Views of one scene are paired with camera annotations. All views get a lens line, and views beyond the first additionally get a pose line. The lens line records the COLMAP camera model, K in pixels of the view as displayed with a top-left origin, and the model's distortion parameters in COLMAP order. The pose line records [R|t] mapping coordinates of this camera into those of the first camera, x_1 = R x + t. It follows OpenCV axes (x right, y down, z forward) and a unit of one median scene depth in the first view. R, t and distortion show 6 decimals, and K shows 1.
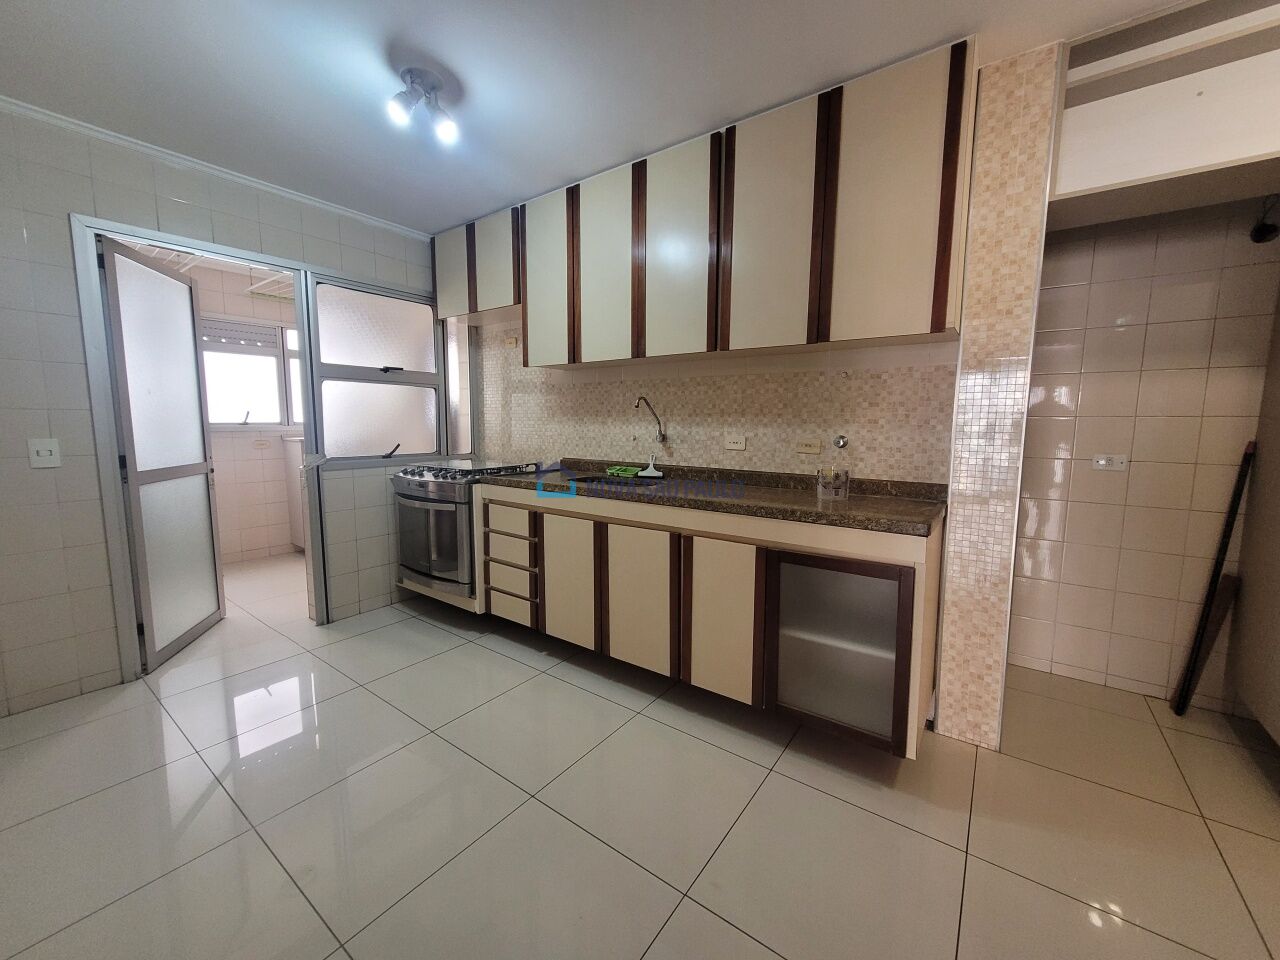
lens RADIAL K [[508.6, 0, 640.0], [0, 508.6, 480.0], [0, 0, 1]] dist [0.000886, -0.000057]
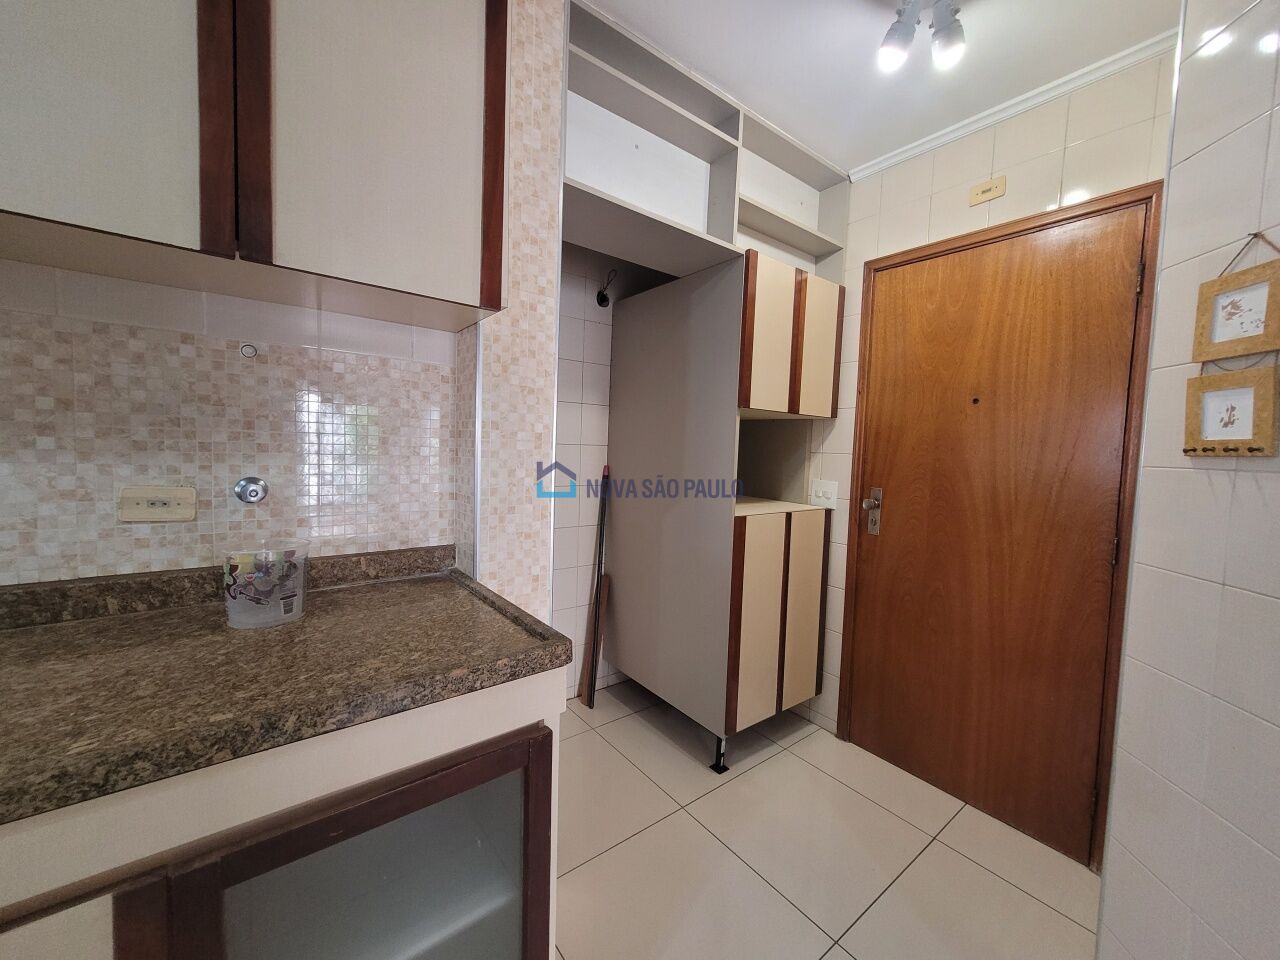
lens RADIAL K [[501.1, 0, 642.3], [0, 501.1, 477.4], [0, 0, 1]] dist [0.002942, 0.000091]
pose [[0.269312, -0.056409, 0.961399, 0.042952], [0.078965, 0.996215, 0.036332, -0.080450], [-0.959810, 0.066133, 0.272747, 0.551352]]
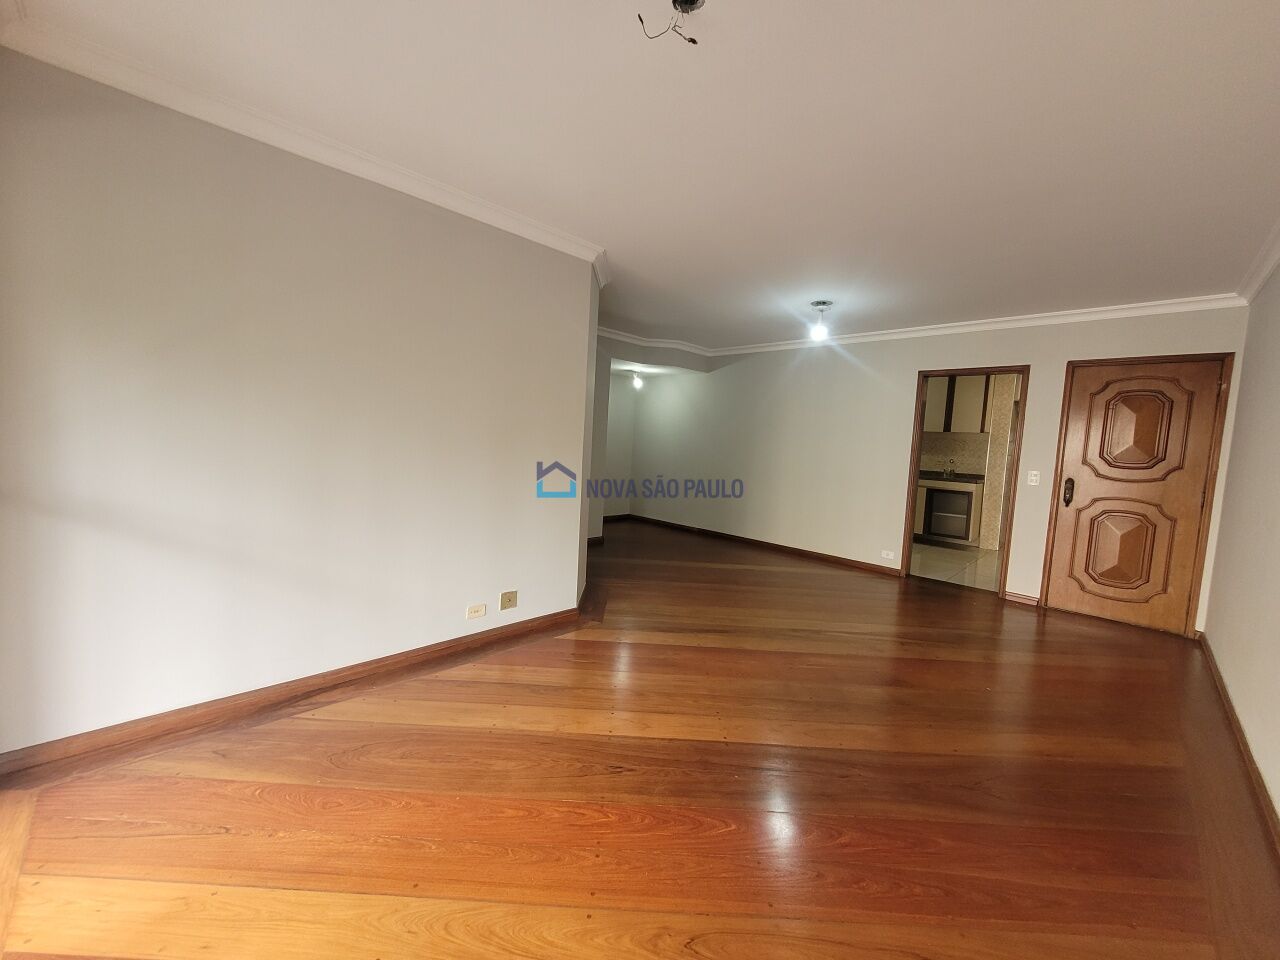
lens RADIAL K [[515.2, 0, 642.7], [0, 515.2, 477.9], [0, 0, 1]] dist [0.012437, -0.000030]
pose [[0.990162, 0.060443, -0.126199, -1.101669], [-0.065629, 0.997145, -0.037347, 0.278292], [0.123582, 0.045262, 0.991302, -2.432274]]
